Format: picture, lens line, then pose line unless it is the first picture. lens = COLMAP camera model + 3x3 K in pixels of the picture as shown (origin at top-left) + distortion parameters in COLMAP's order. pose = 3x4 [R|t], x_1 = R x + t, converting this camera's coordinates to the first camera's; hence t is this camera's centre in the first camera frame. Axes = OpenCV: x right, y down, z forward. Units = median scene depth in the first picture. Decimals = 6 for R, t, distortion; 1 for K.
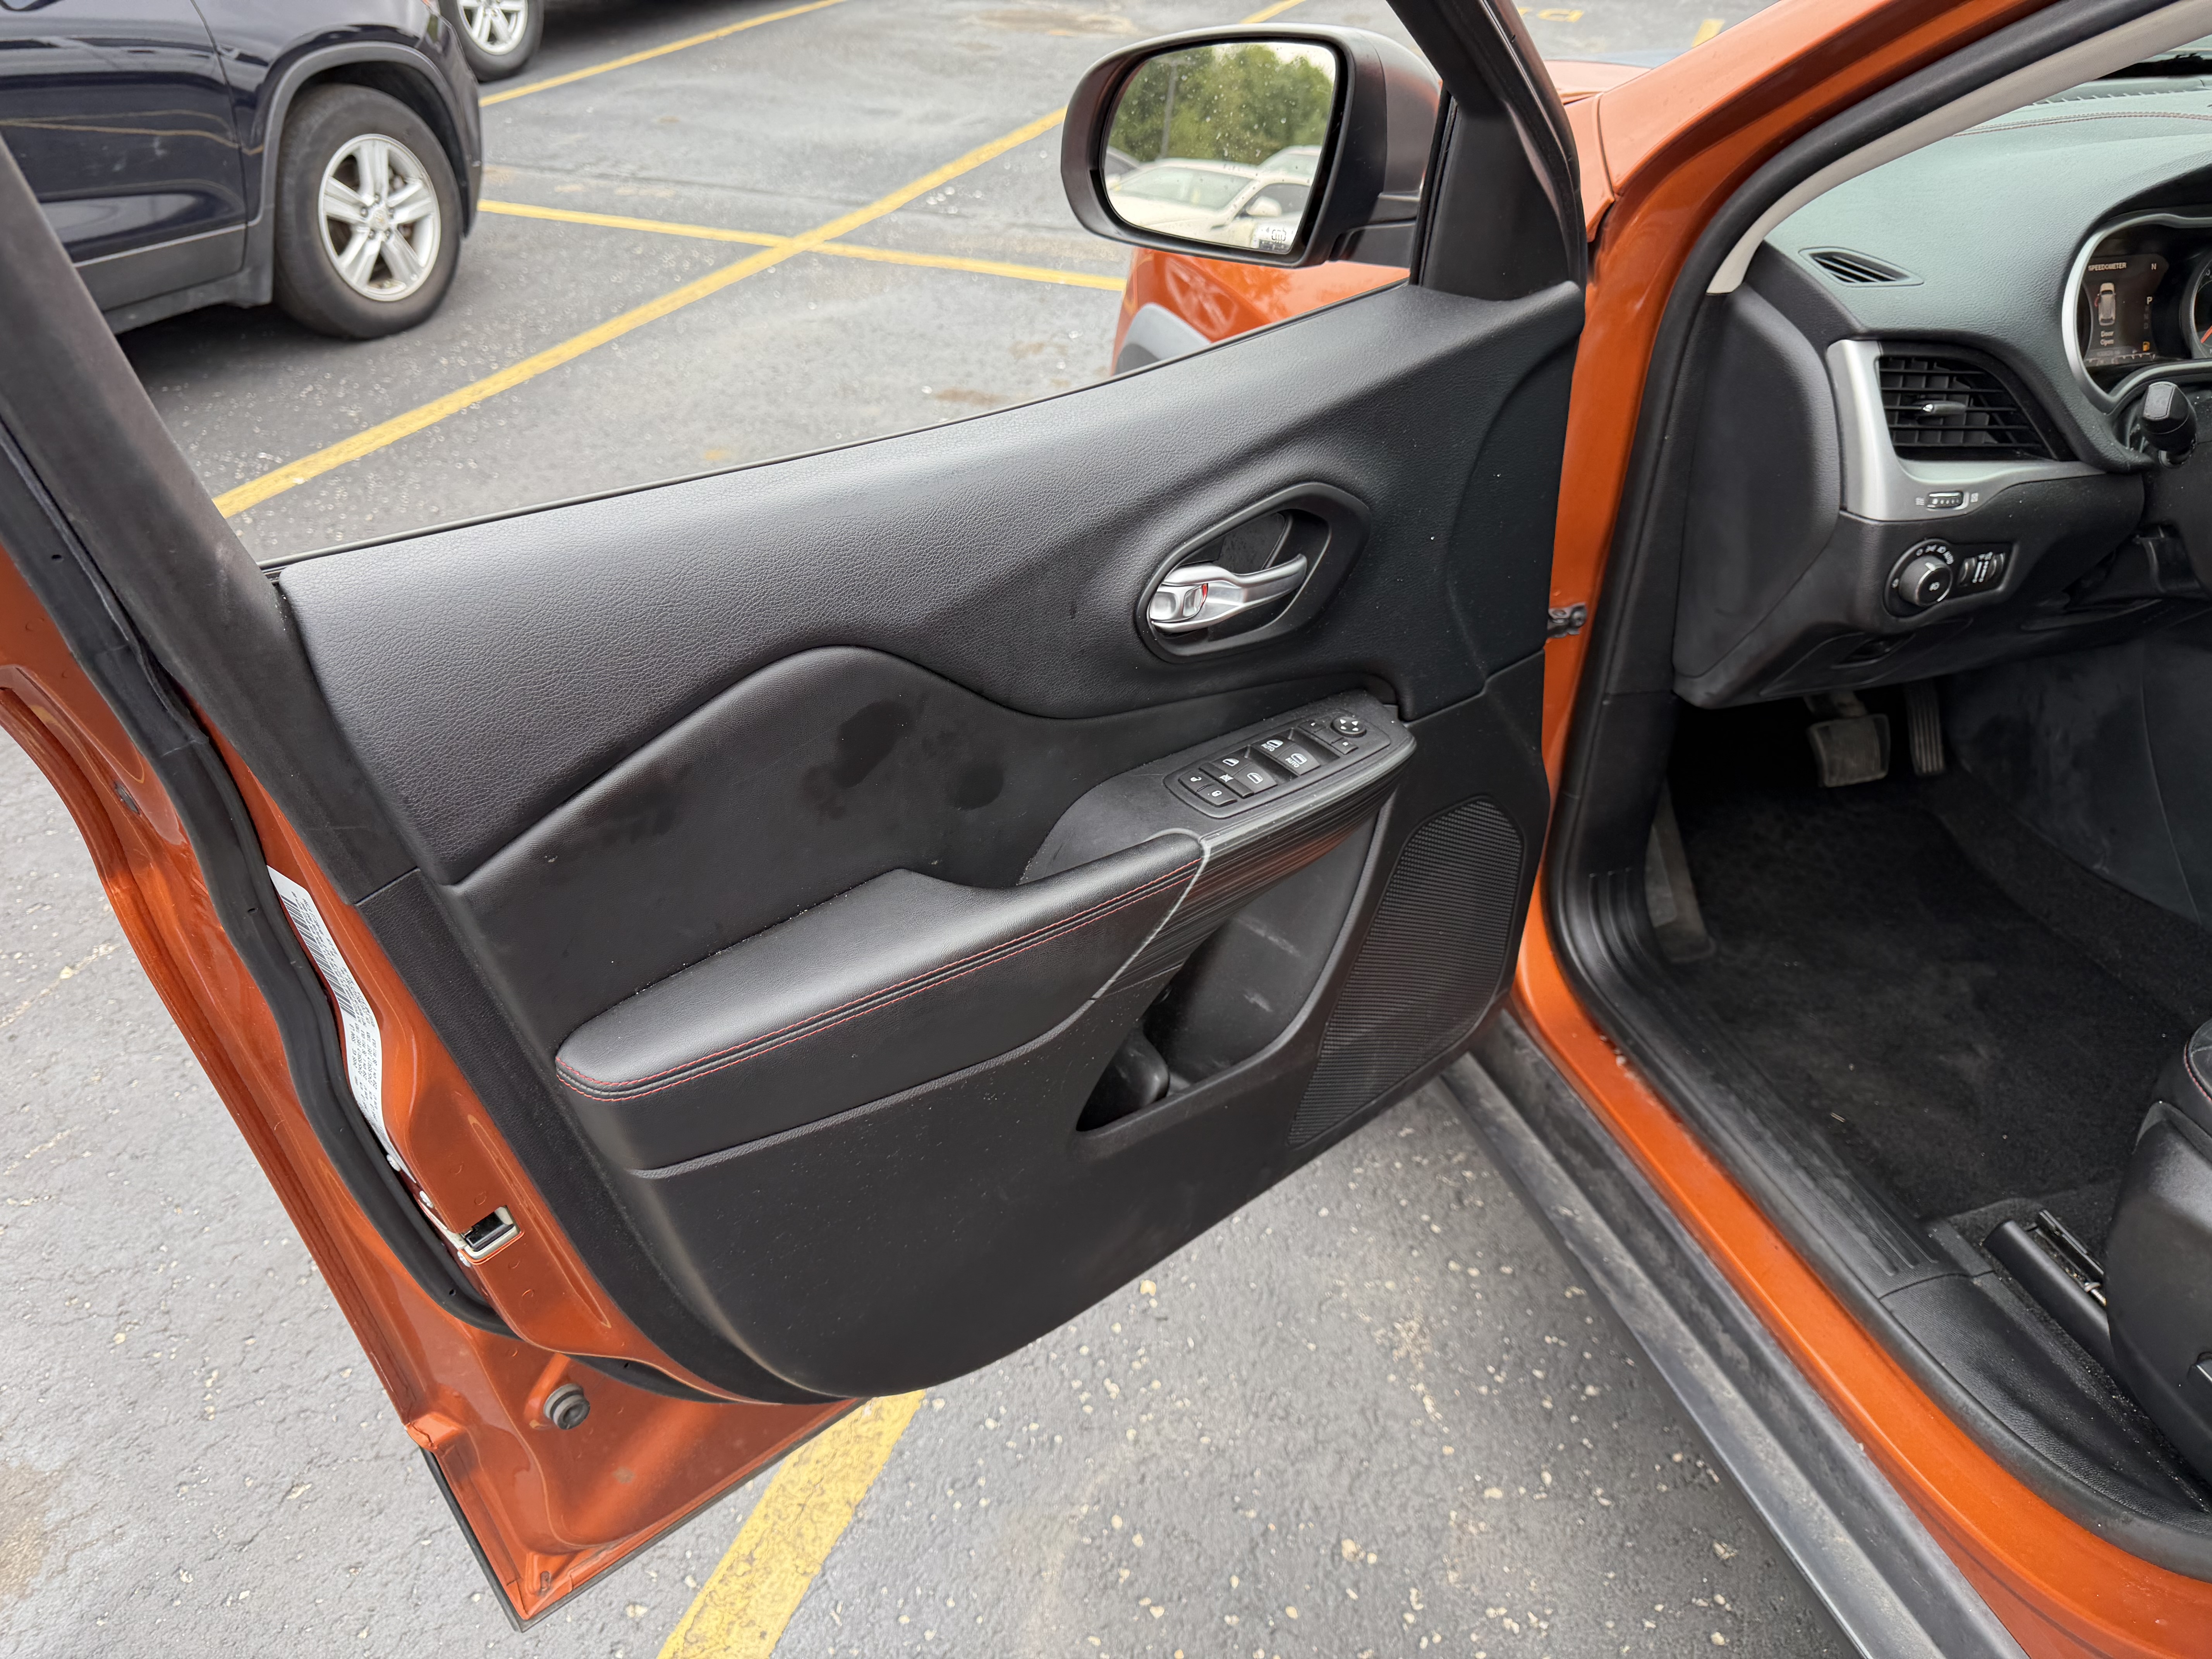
lens RADIAL K [[1613.7, 0, 1106.8], [0, 1613.7, 826.9], [0, 0, 1]] dist [0.000023, -0.003294]
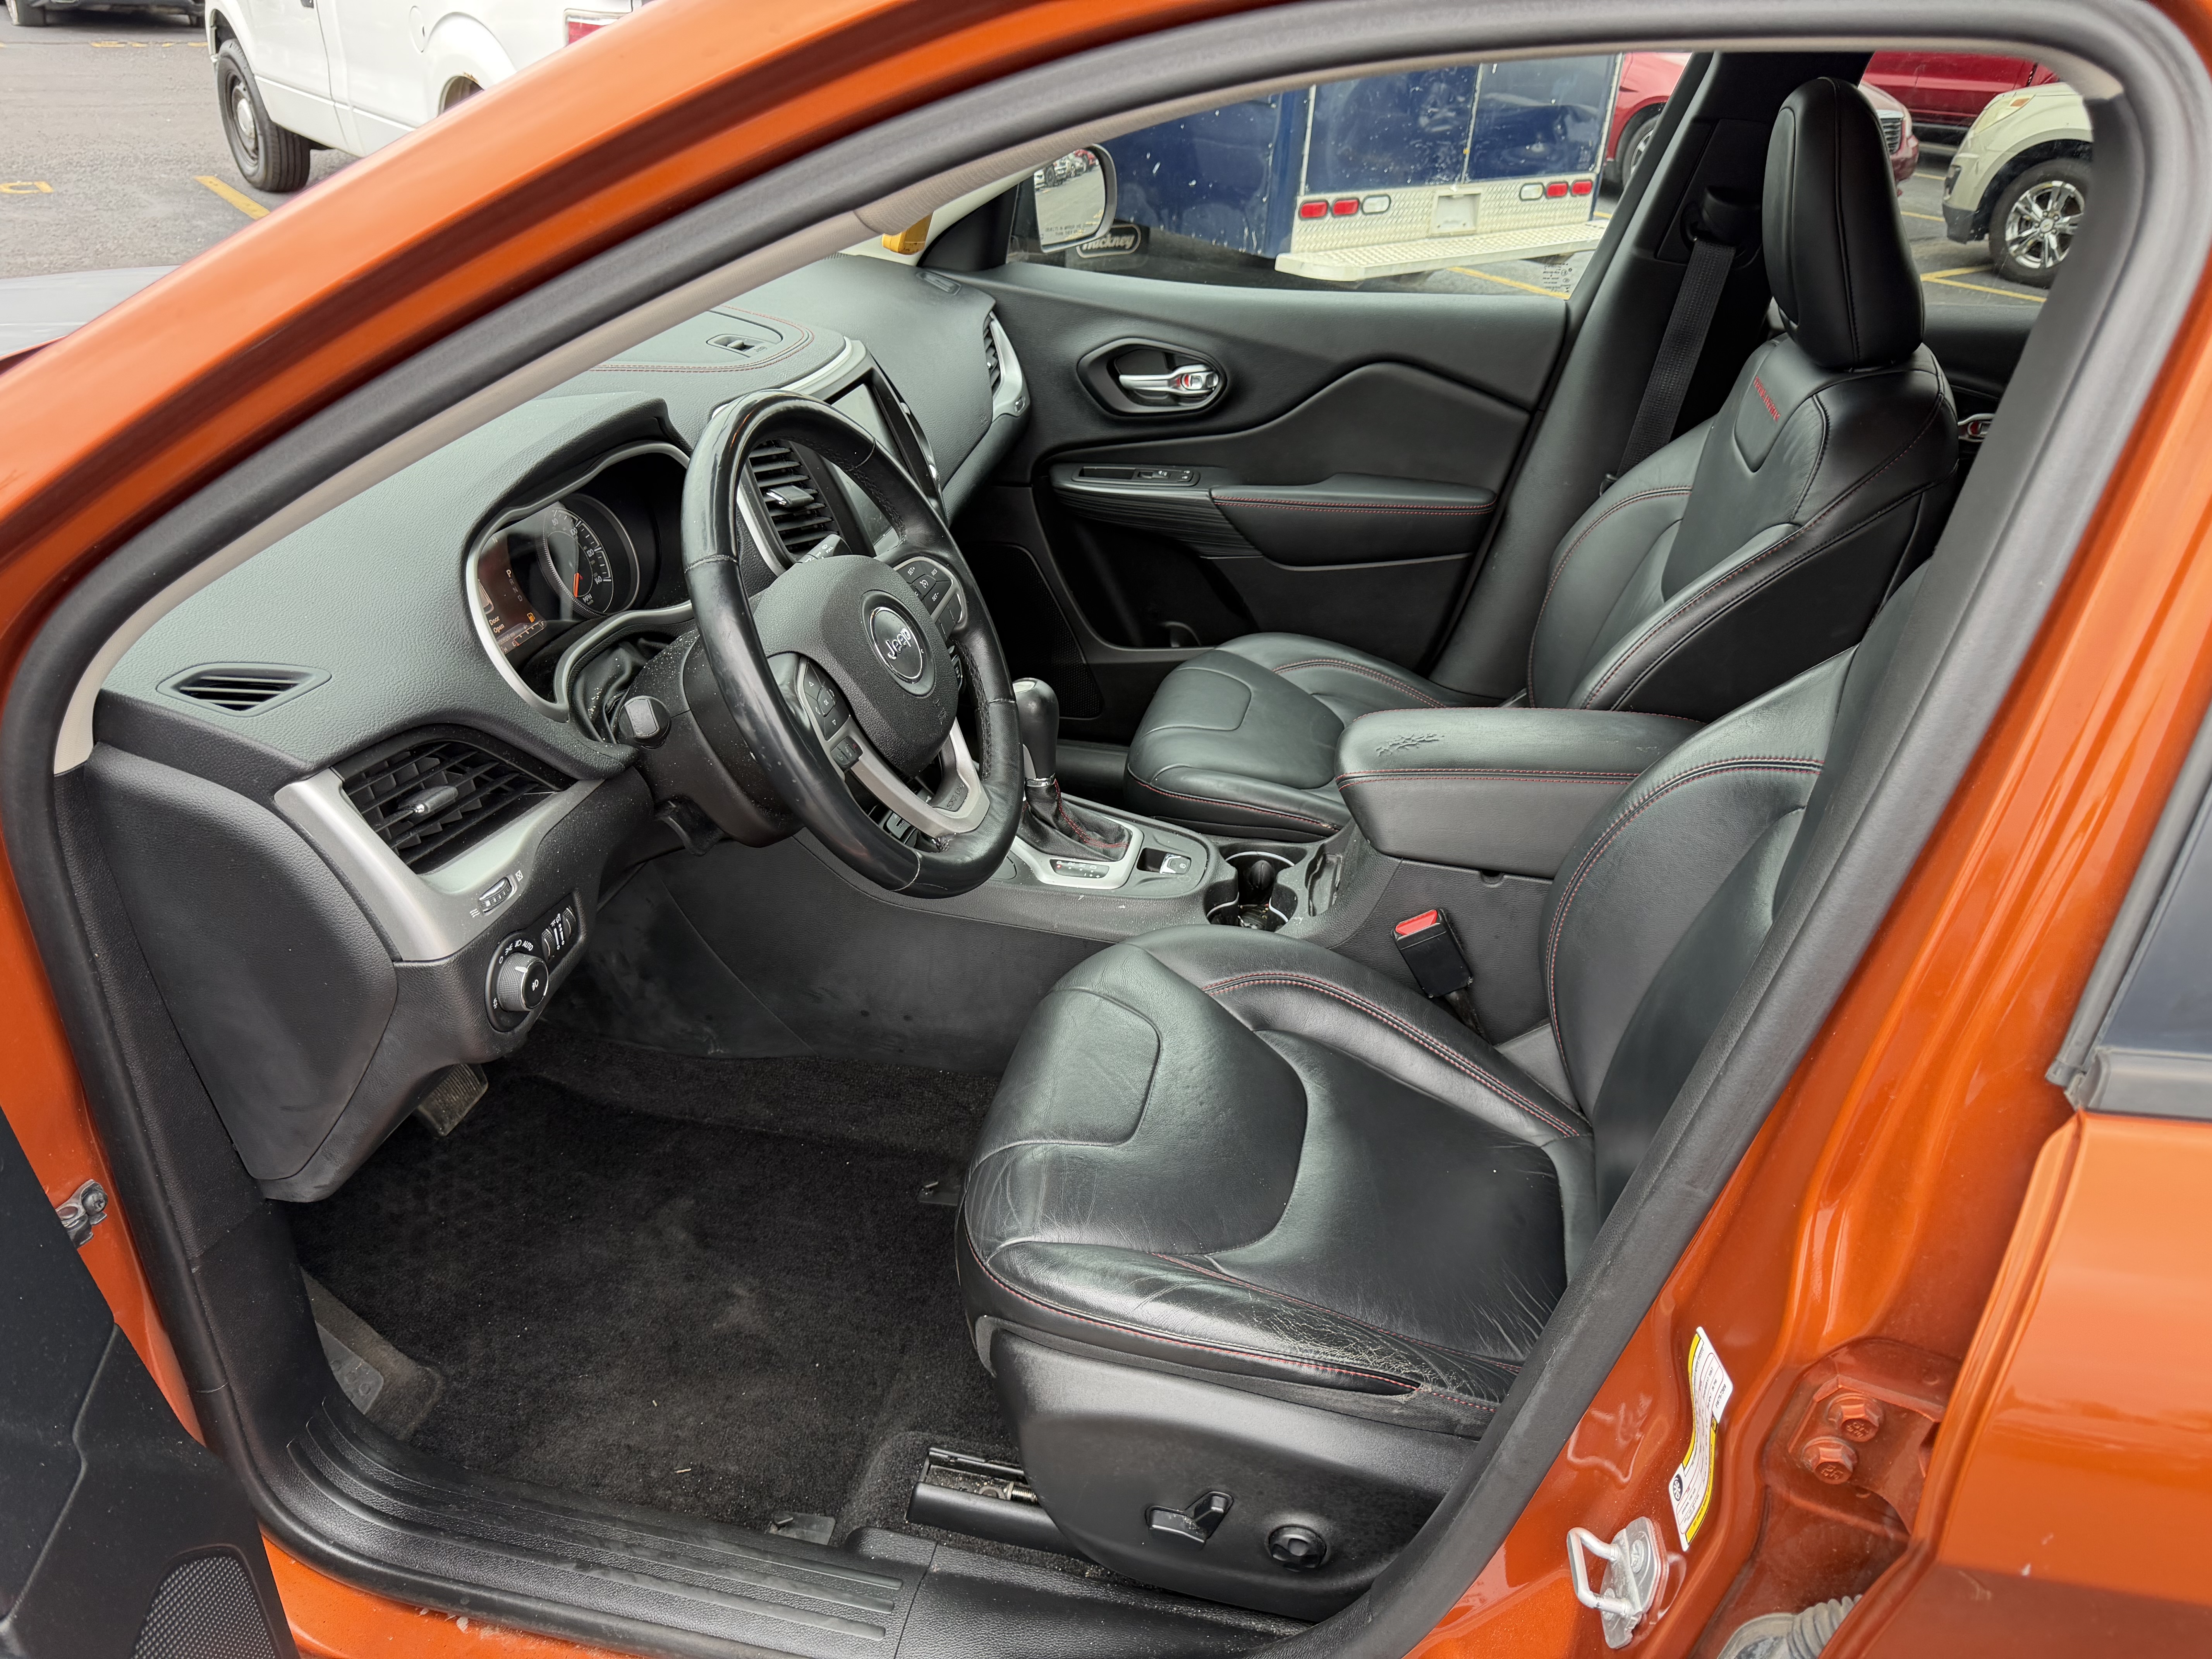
lens RADIAL K [[1613.7, 0, 1105.4], [0, 1613.7, 829.2], [0, 0, 1]] dist [0.000023, -0.003294]
pose [[0.501204, -0.421155, 0.755925, 0.057519], [0.463656, 0.868290, 0.176338, -0.222808], [-0.730628, 0.262108, 0.630462, 0.221723]]
